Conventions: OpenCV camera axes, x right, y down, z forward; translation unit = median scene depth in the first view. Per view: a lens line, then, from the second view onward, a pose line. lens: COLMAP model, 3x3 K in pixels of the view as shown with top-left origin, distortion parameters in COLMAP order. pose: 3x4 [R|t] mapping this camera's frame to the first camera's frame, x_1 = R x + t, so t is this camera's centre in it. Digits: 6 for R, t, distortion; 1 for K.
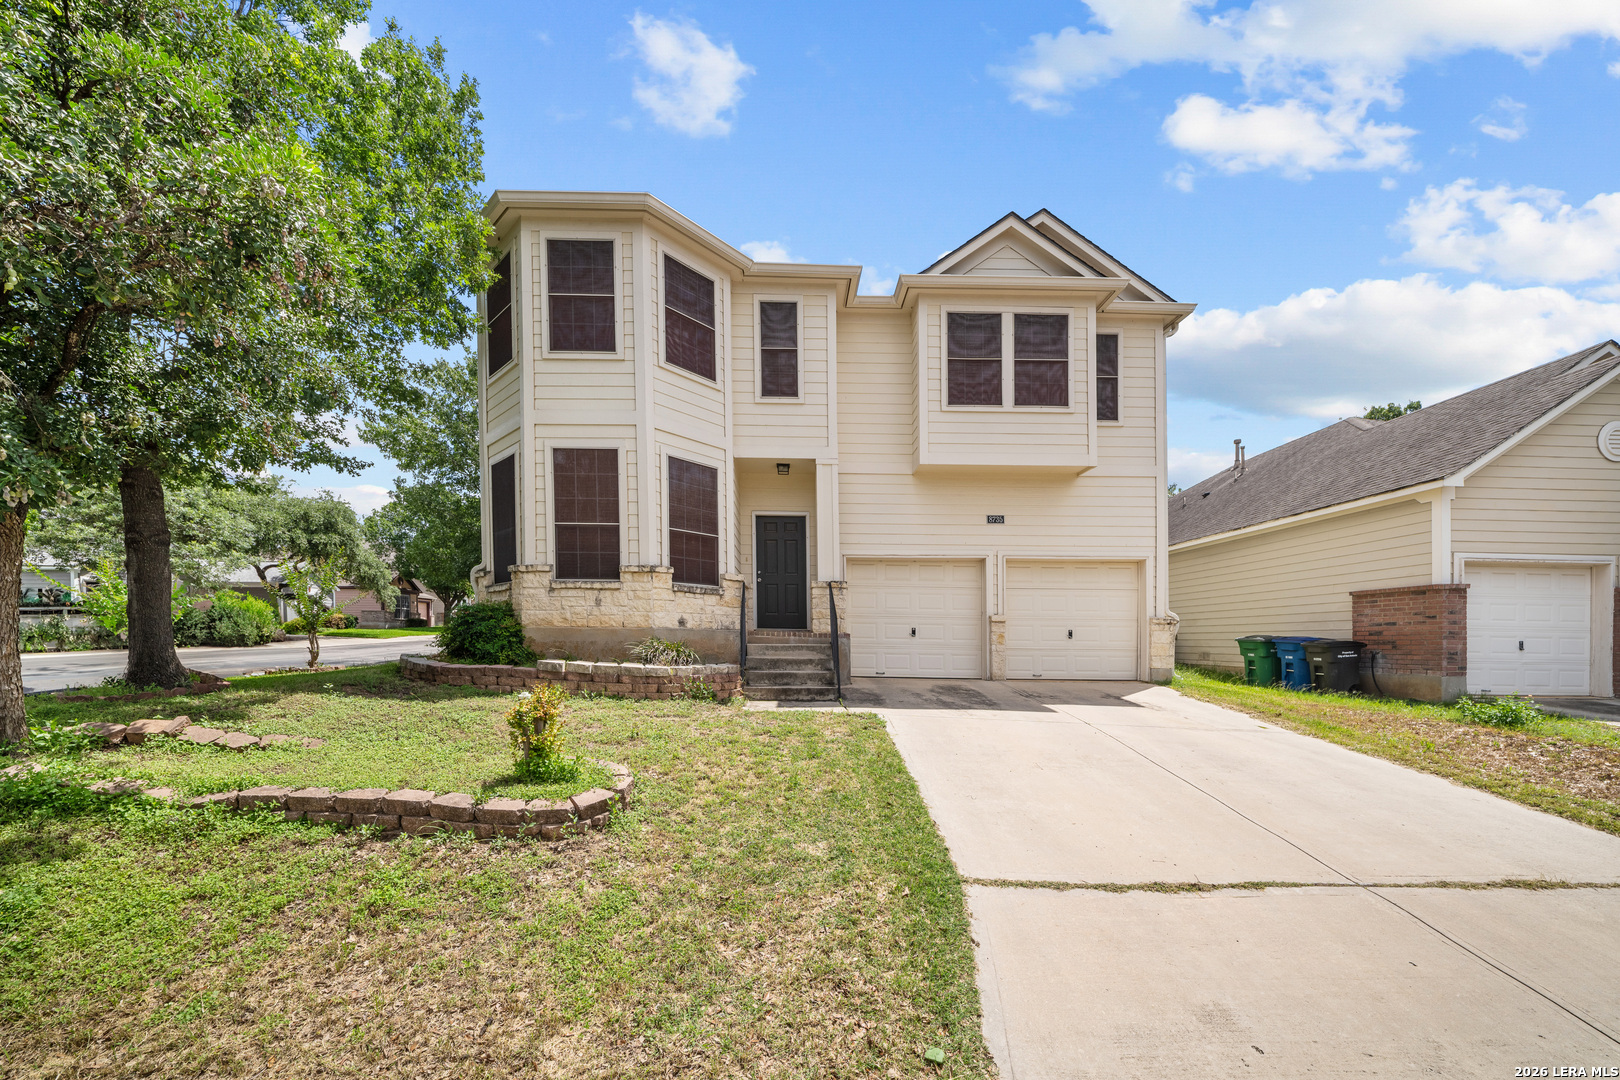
lens RADIAL K [[584.9, 0, 809.7], [0, 584.9, 648.2], [0, 0, 1]] dist [0.000462, -0.003061]
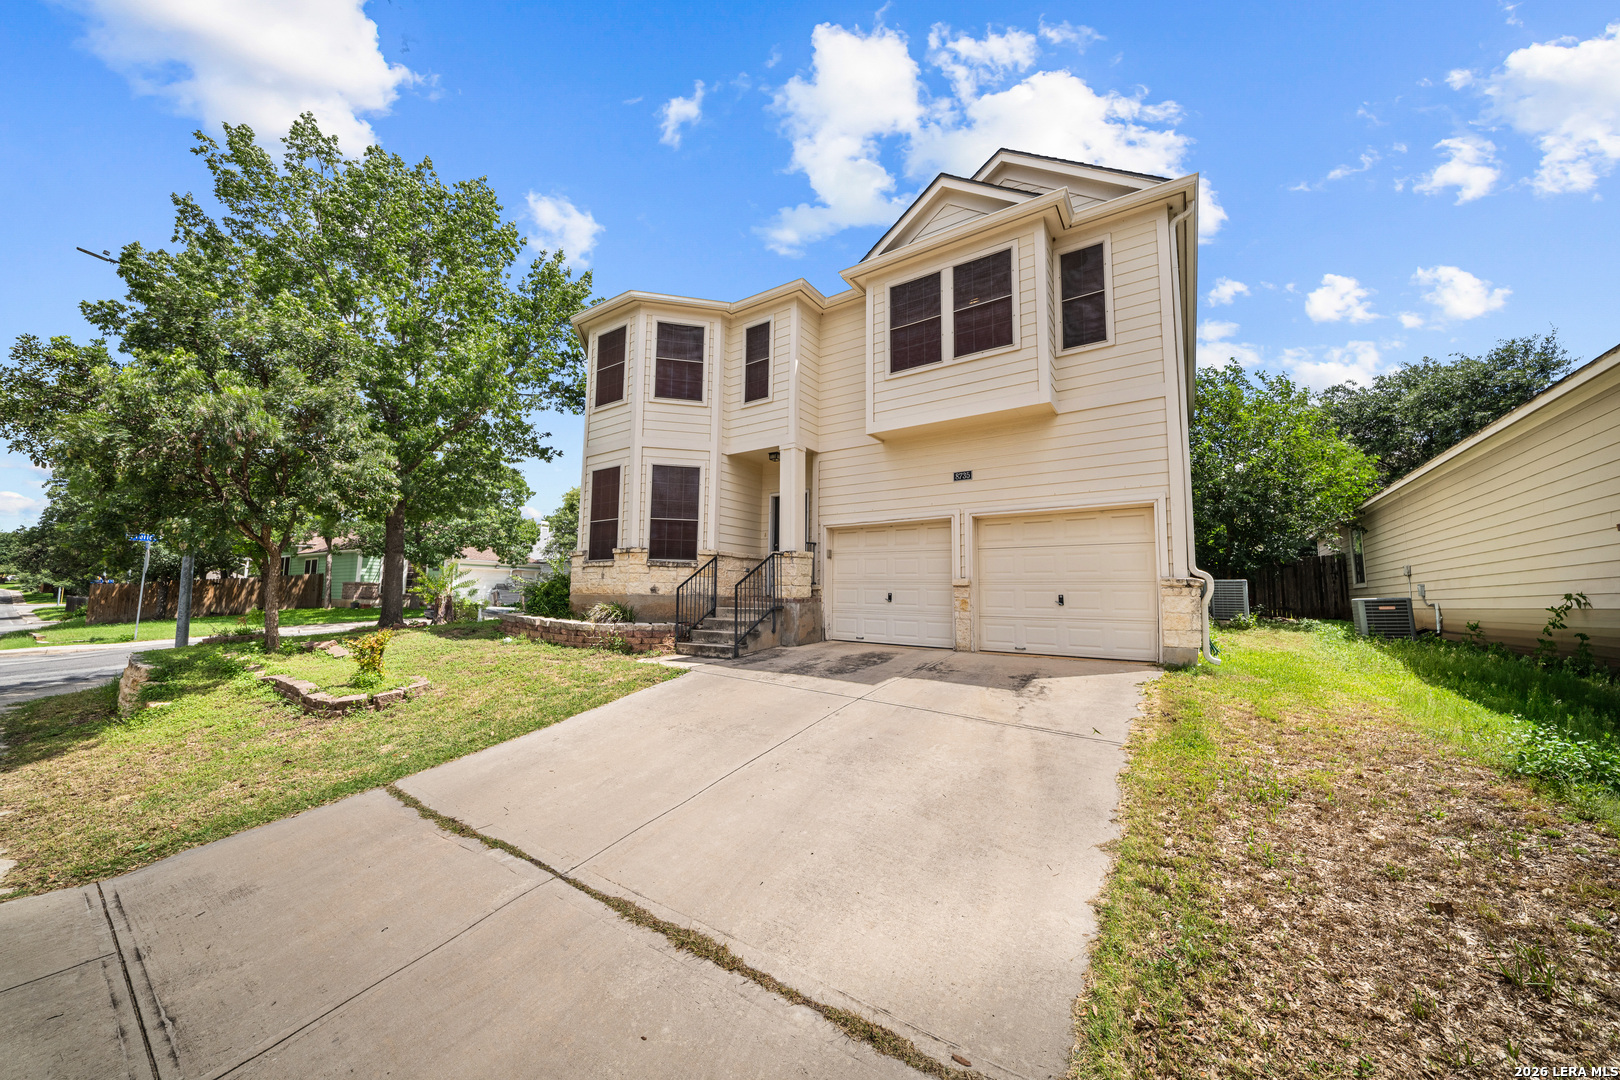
lens RADIAL K [[558.9, 0, 810.0], [0, 558.9, 540.0], [0, 0, 1]] dist [0.007559, -0.004809]
pose [[0.817143, -0.056392, -0.573670, 0.671118], [-0.014967, 0.992792, -0.118912, -0.010352], [0.576240, 0.105754, 0.810409, 0.162966]]
